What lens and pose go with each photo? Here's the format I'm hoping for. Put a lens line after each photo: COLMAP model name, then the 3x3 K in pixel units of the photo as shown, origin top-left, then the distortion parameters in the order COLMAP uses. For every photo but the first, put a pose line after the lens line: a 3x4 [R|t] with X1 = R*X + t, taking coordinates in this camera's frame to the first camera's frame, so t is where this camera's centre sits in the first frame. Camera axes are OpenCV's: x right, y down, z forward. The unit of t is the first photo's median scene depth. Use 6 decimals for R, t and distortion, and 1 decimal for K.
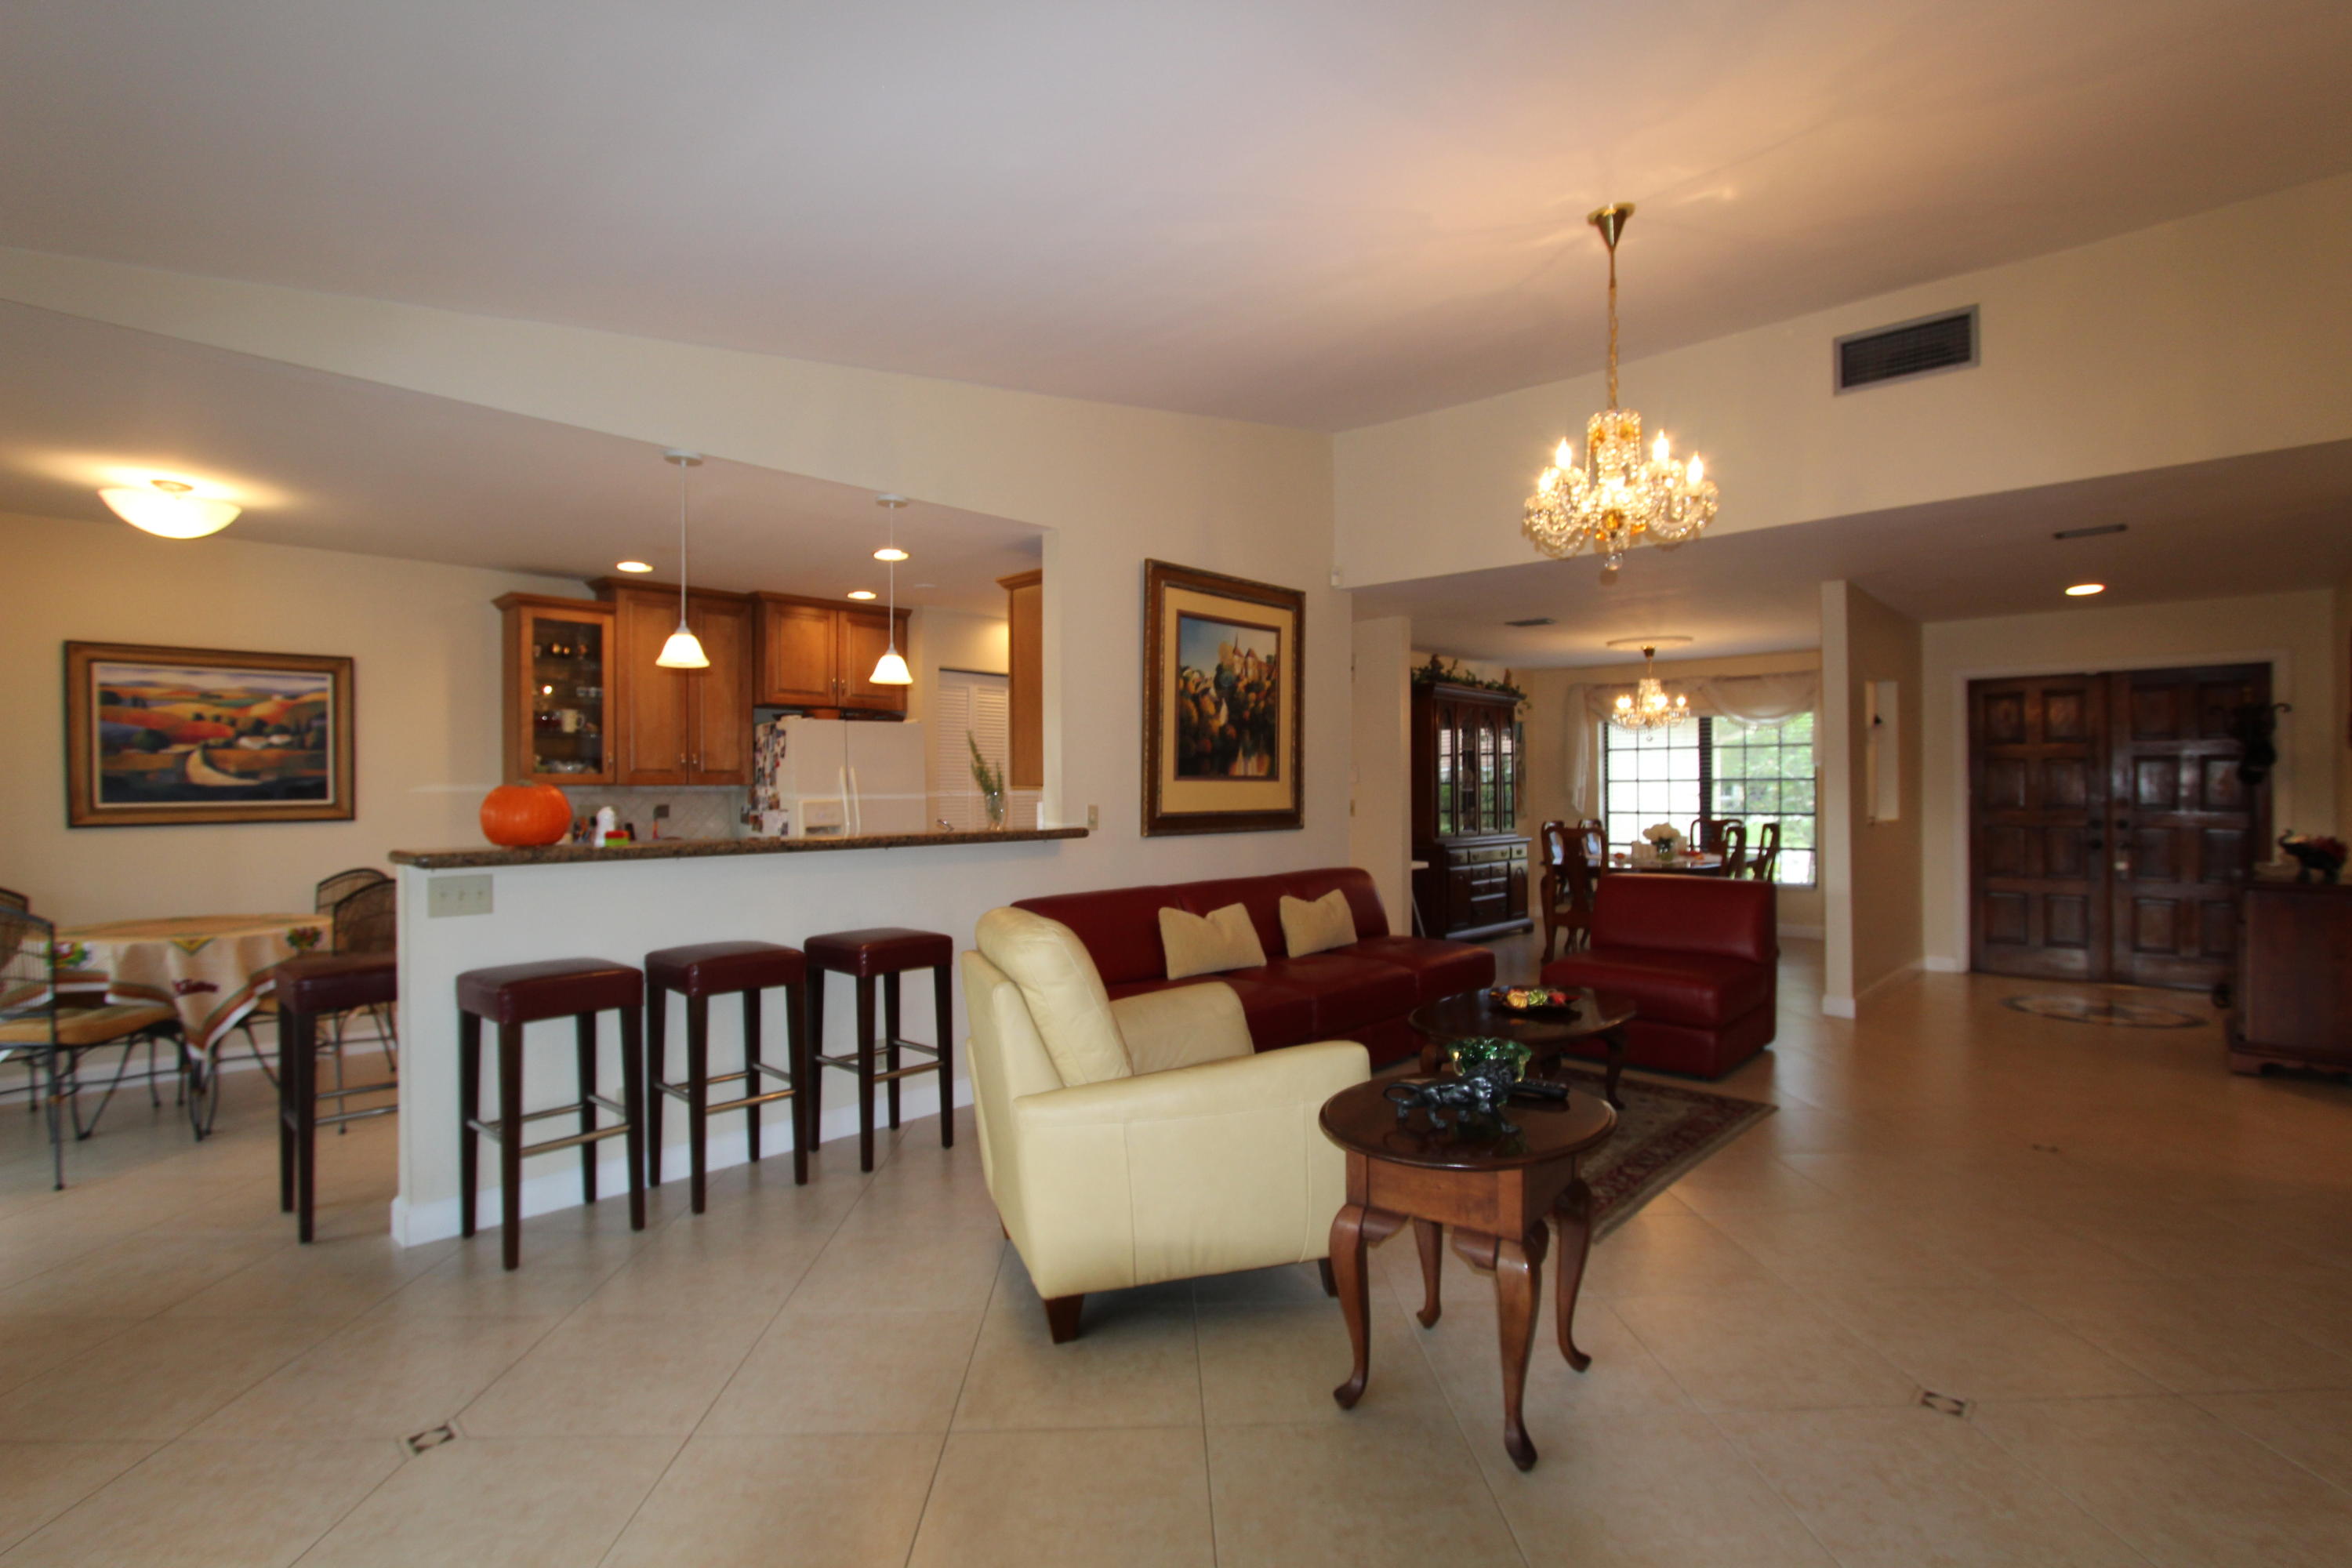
lens RADIAL K [[1086.4, 0, 1182.9], [0, 1086.4, 795.0], [0, 0, 1]] dist [-0.026482, 0.006413]
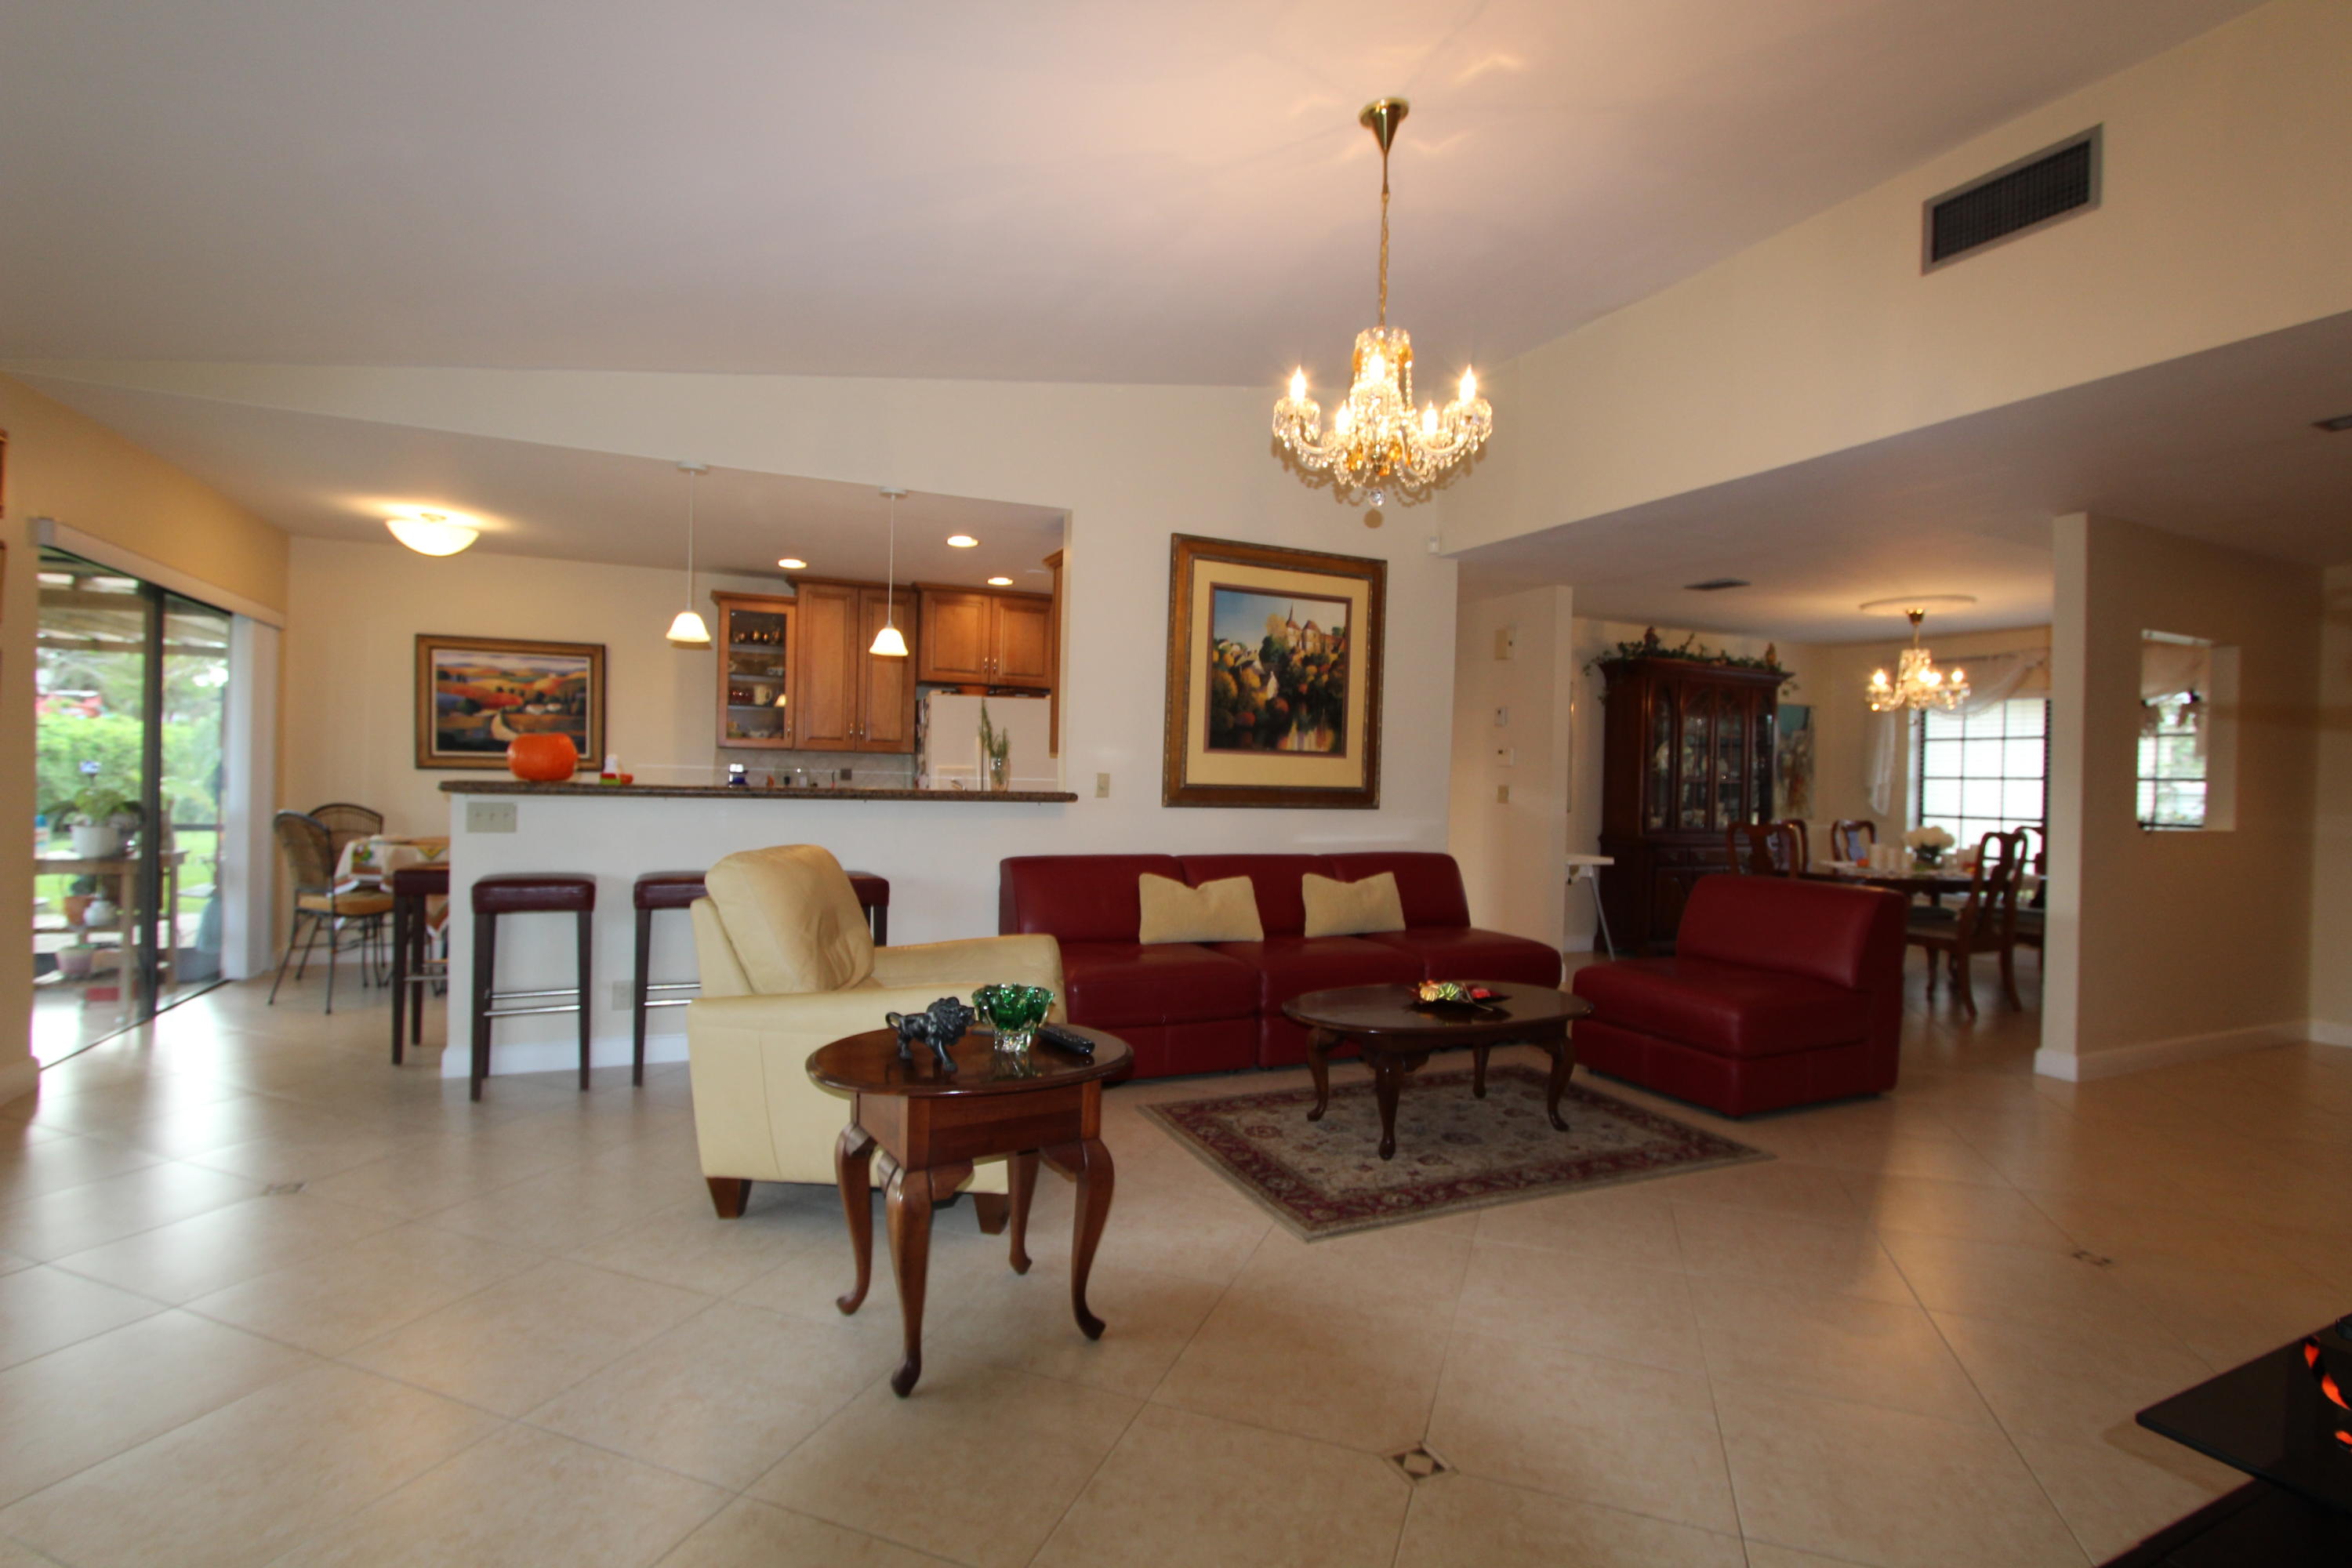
lens RADIAL K [[1080.8, 0, 1188.9], [0, 1080.8, 800.2], [0, 0, 1]] dist [-0.017454, -0.001472]
pose [[0.927779, 0.035272, -0.371459, 0.358627], [-0.030941, 0.999366, 0.017614, 0.014176], [0.371844, -0.004849, 0.928282, 0.063043]]
